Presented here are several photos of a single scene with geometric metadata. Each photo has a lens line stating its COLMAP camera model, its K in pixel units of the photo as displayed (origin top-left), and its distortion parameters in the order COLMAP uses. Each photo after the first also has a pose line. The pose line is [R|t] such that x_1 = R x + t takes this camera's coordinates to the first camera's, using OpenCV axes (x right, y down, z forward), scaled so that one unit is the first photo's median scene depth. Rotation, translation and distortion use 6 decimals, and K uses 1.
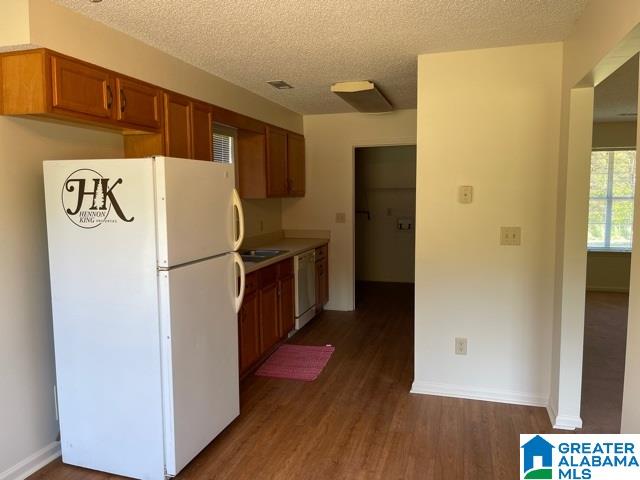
lens RADIAL K [[469.9, 0, 320.0], [0, 469.9, 240.0], [0, 0, 1]] dist [0.007898, 0.001870]
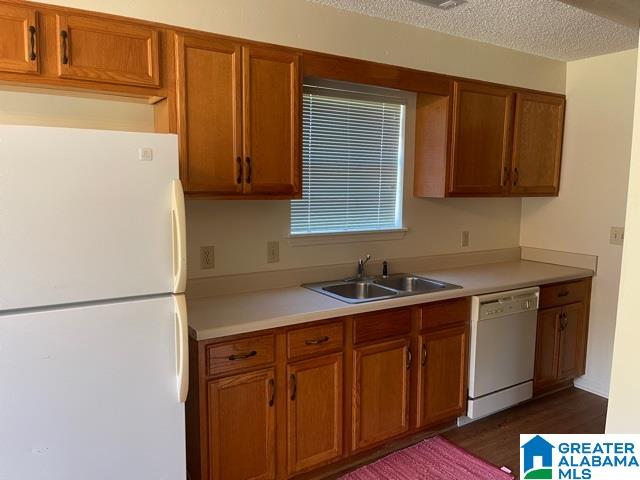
lens RADIAL K [[469.9, 0, 320.0], [0, 469.9, 240.0], [0, 0, 1]] dist [0.007898, 0.001870]
pose [[0.744052, 0.092777, -0.661649, 0.187587], [-0.083123, 0.995472, 0.046110, -0.048004], [0.662931, 0.020690, 0.748395, 0.425710]]
